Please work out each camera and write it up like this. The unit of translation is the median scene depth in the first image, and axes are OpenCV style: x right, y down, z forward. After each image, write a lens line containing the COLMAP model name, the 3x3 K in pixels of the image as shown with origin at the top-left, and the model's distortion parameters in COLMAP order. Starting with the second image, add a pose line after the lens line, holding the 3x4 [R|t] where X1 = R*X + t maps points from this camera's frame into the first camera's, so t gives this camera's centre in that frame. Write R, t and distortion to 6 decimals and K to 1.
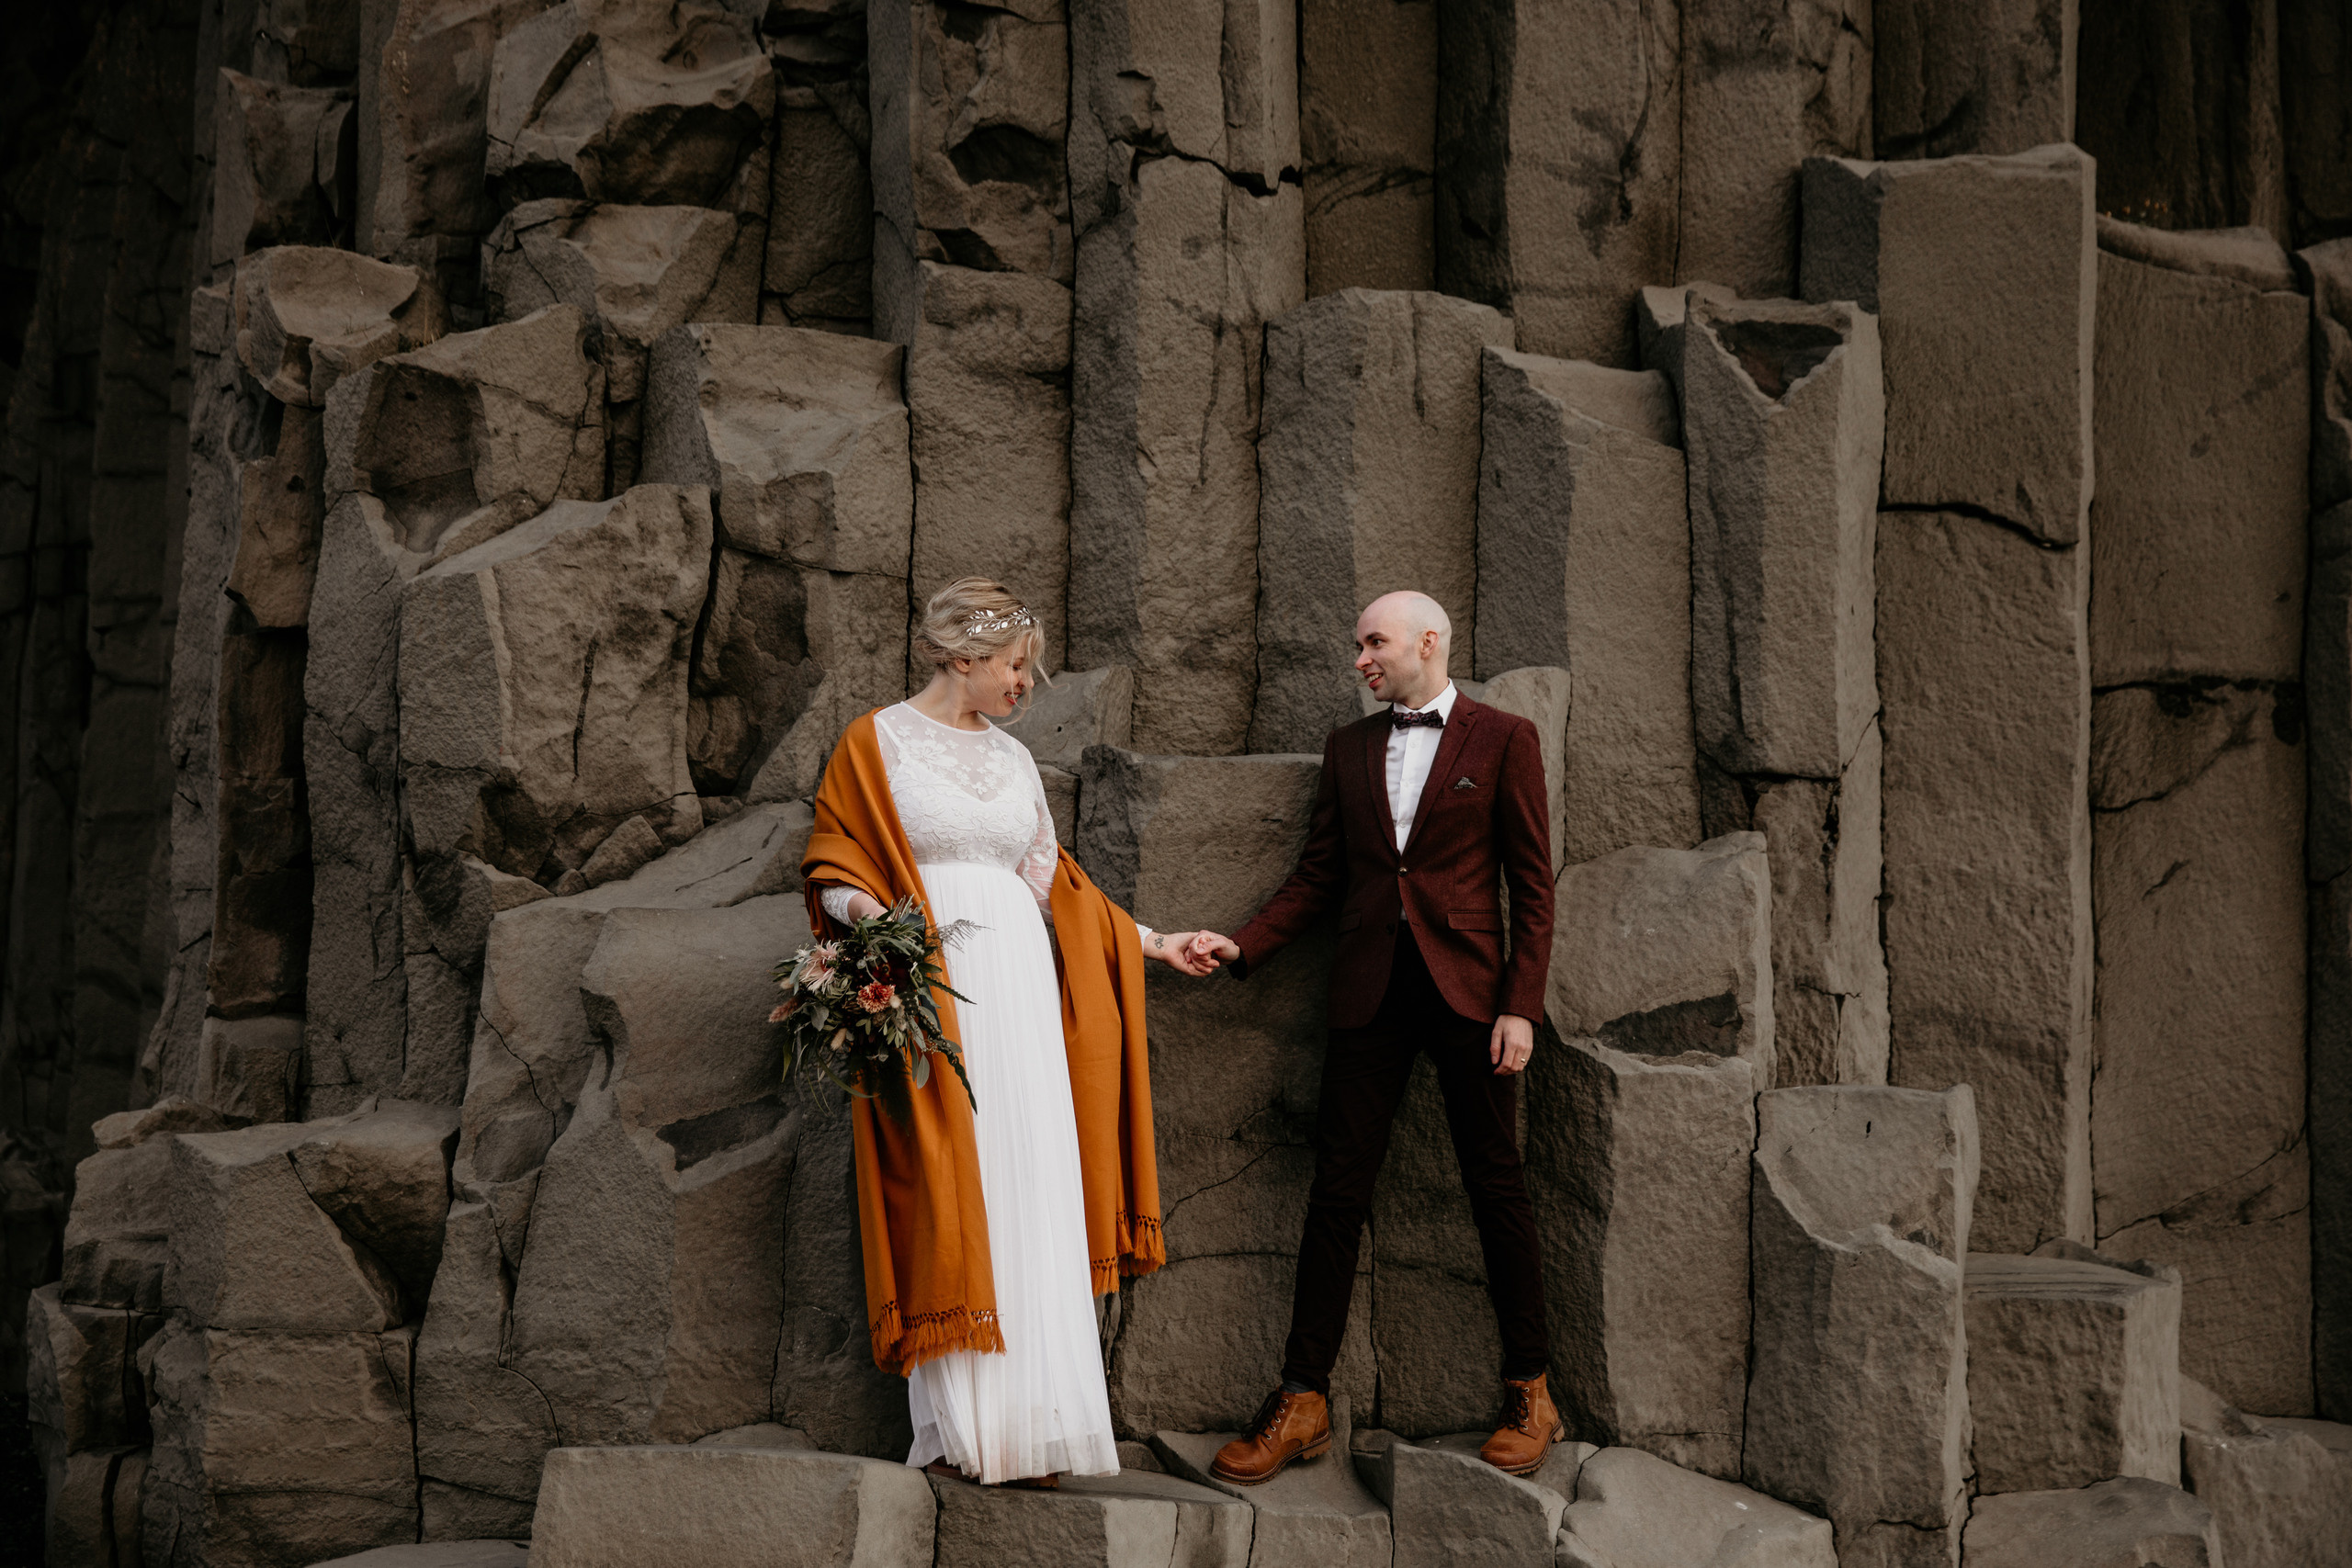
lens RADIAL K [[2925.5, 0, 1174.5], [0, 2925.5, 789.4], [0, 0, 1]] dist [0.044067, 0.117692]
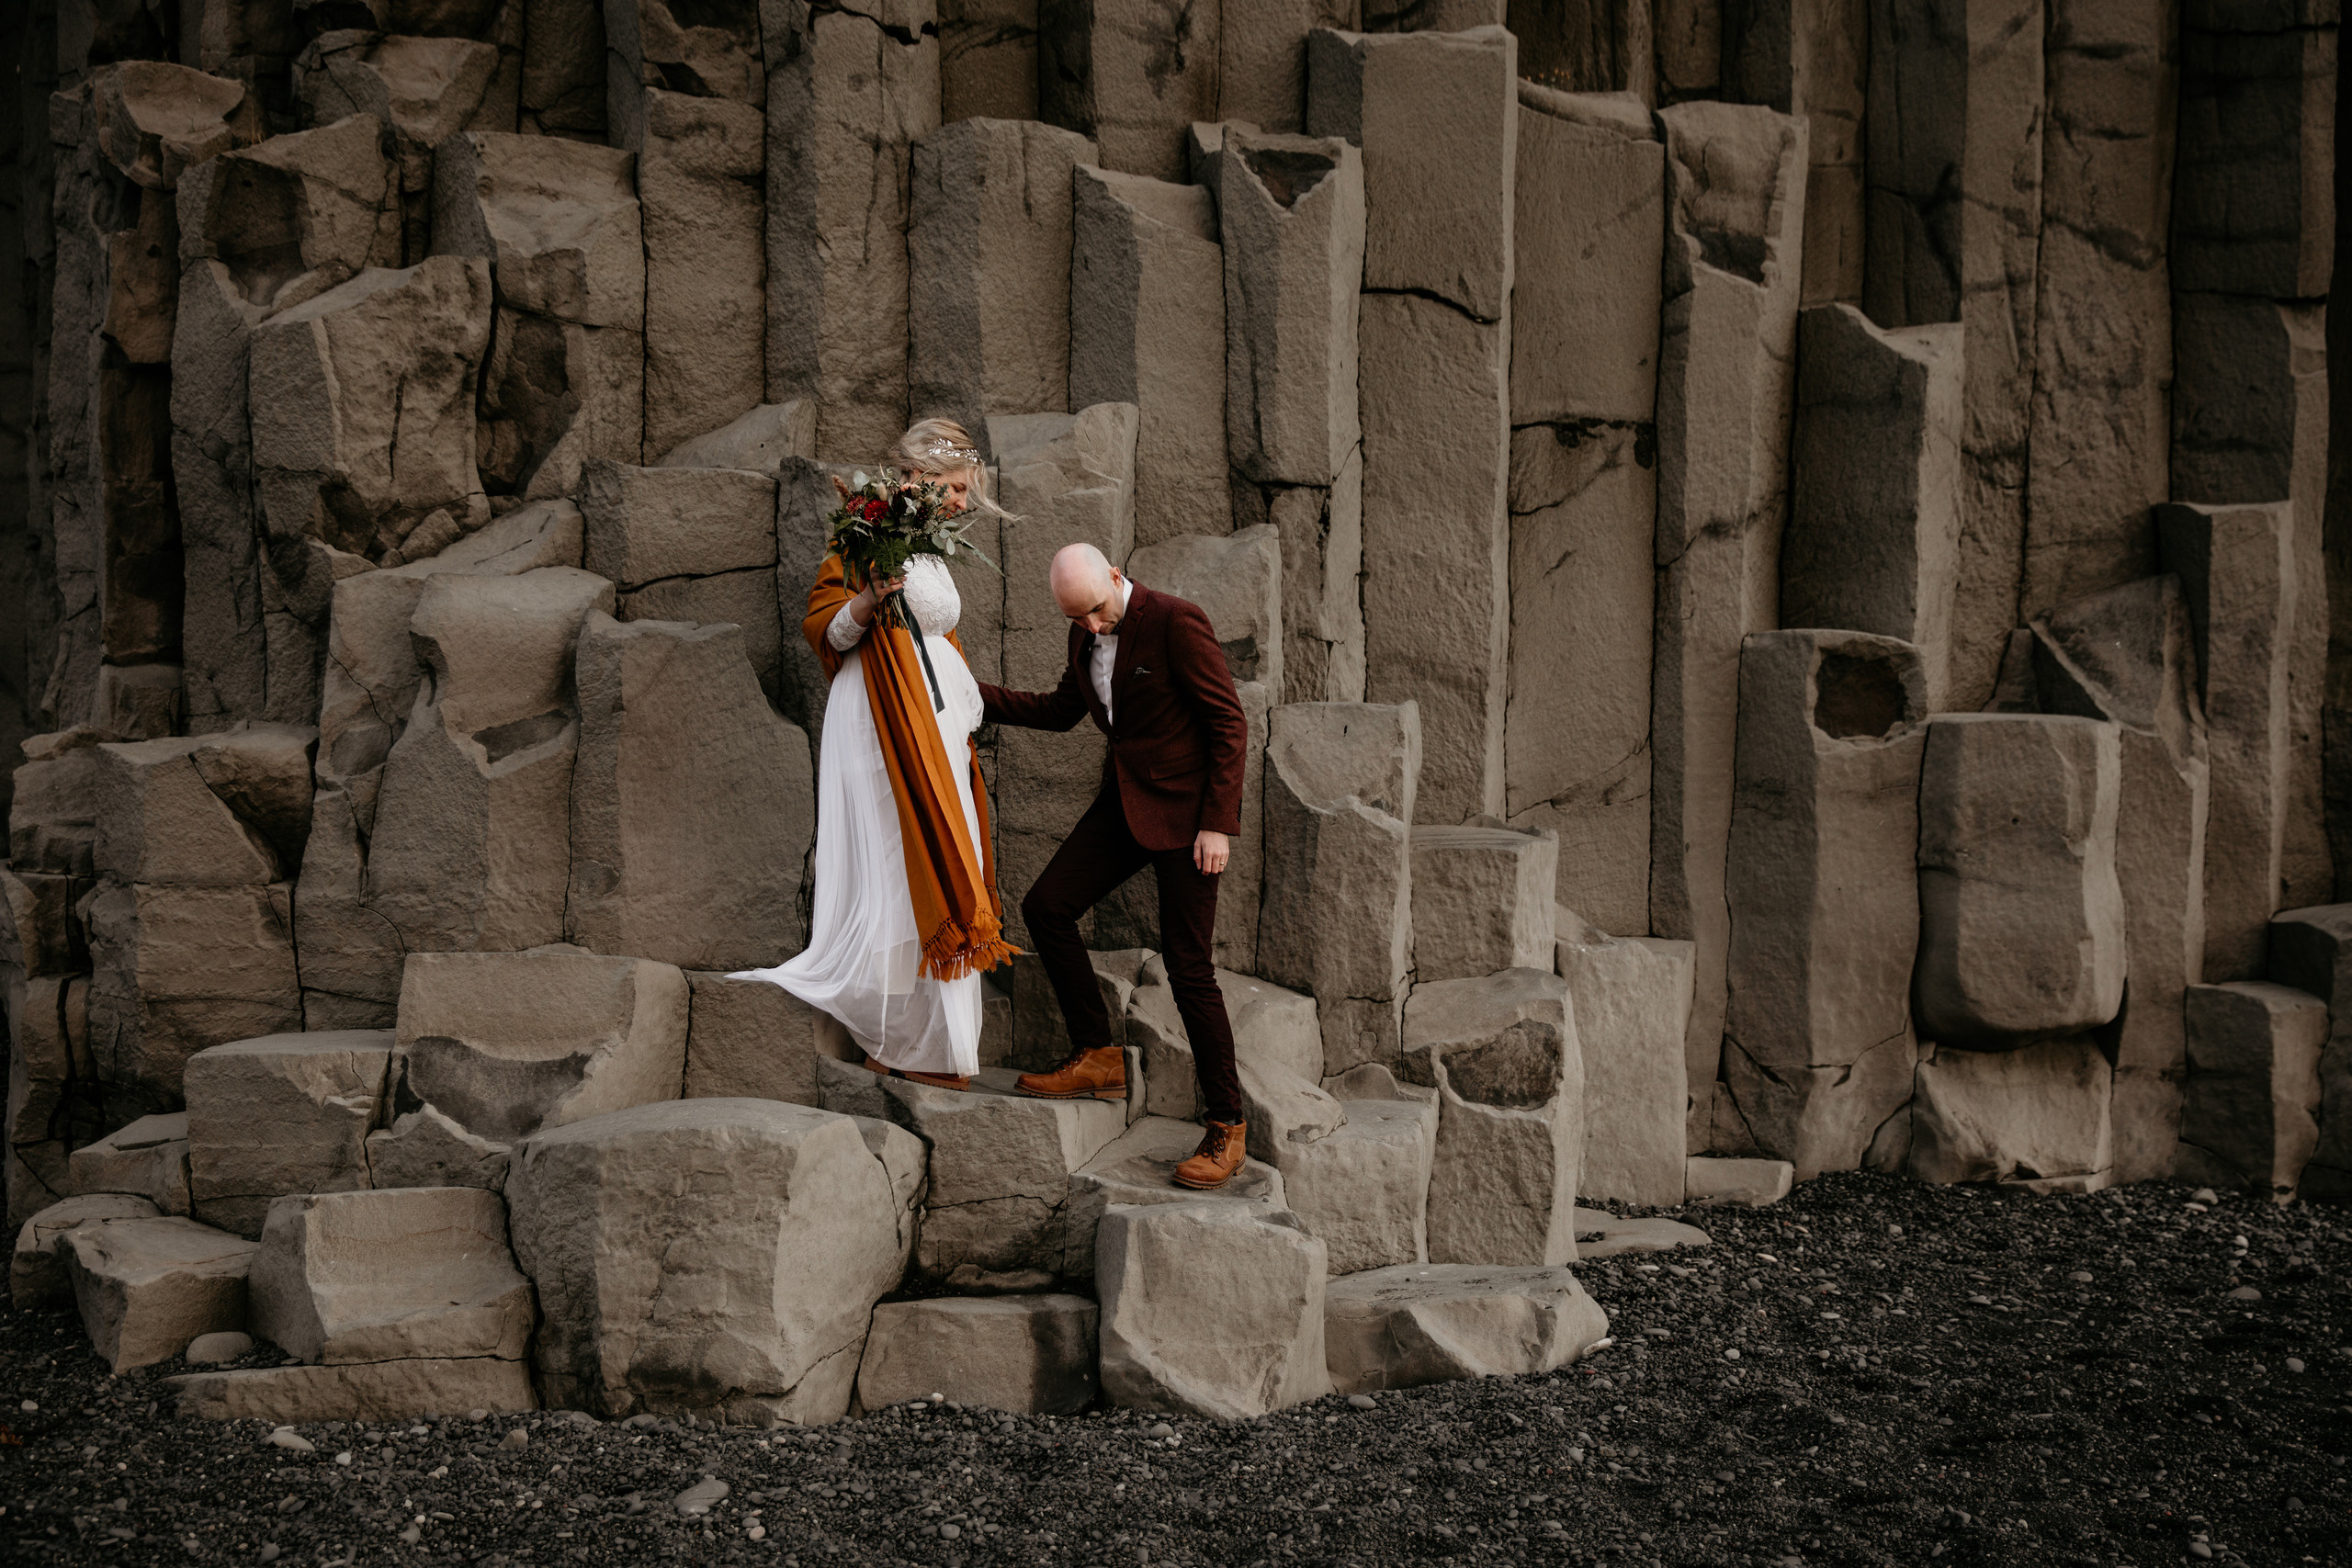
lens RADIAL K [[2449.4, 0, 1183.0], [0, 2449.4, 779.8], [0, 0, 1]] dist [-0.015065, 0.119873]
pose [[0.989500, -0.013177, 0.143931, -0.011561], [-0.000508, 0.995512, 0.094629, 0.024955], [-0.144532, -0.093709, 0.985053, -0.146523]]
